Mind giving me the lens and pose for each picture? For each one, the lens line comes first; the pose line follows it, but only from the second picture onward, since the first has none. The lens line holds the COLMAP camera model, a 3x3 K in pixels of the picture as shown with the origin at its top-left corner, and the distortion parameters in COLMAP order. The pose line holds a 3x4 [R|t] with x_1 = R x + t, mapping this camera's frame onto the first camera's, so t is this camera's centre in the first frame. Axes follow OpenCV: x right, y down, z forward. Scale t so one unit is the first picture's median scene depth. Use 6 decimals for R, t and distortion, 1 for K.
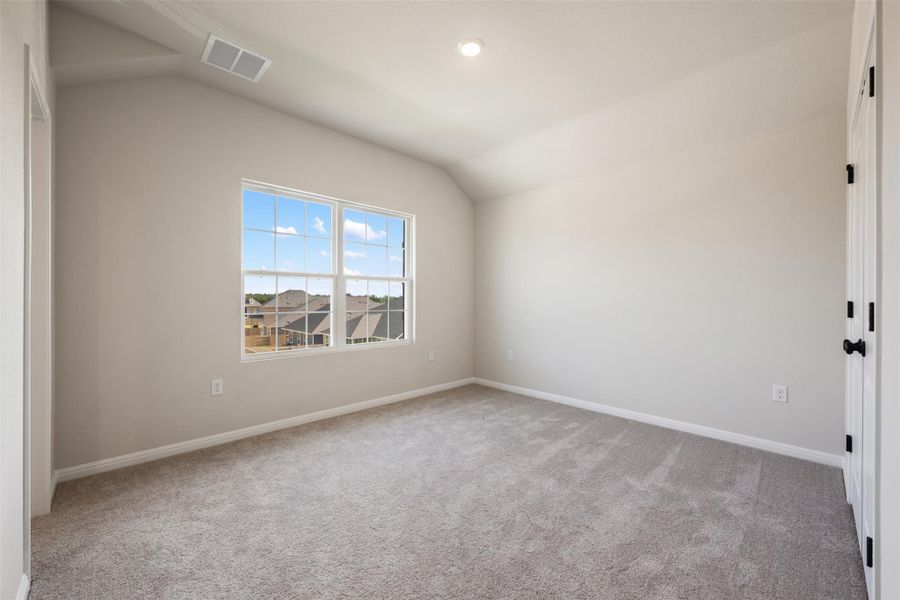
lens RADIAL K [[357.0, 0, 452.1], [0, 357.0, 300.9], [0, 0, 1]] dist [-0.001640, 0.000651]
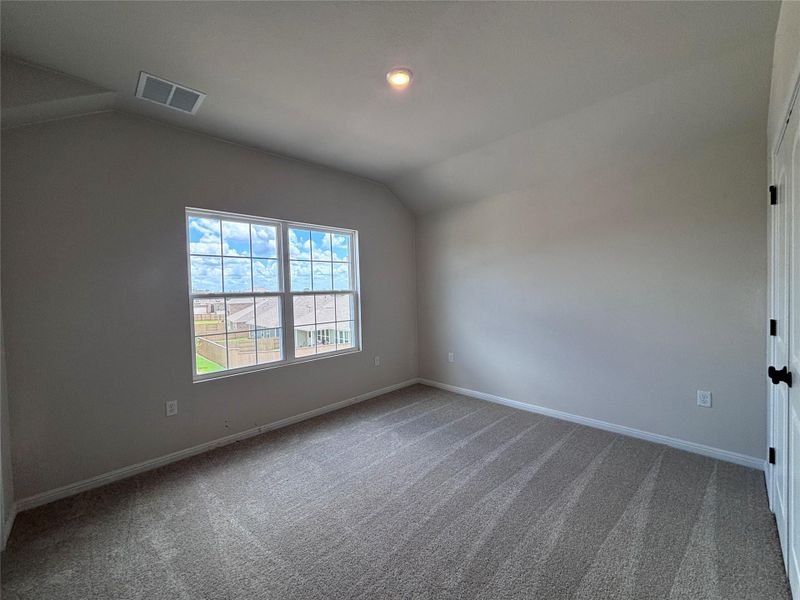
lens RADIAL K [[325.8, 0, 402.2], [0, 325.8, 301.7], [0, 0, 1]] dist [-0.000049, 0.001172]
pose [[0.999554, -0.029765, 0.002579, 0.035663], [0.029688, 0.999218, 0.026117, -0.090950], [-0.003354, -0.026029, 0.999656, 0.051298]]
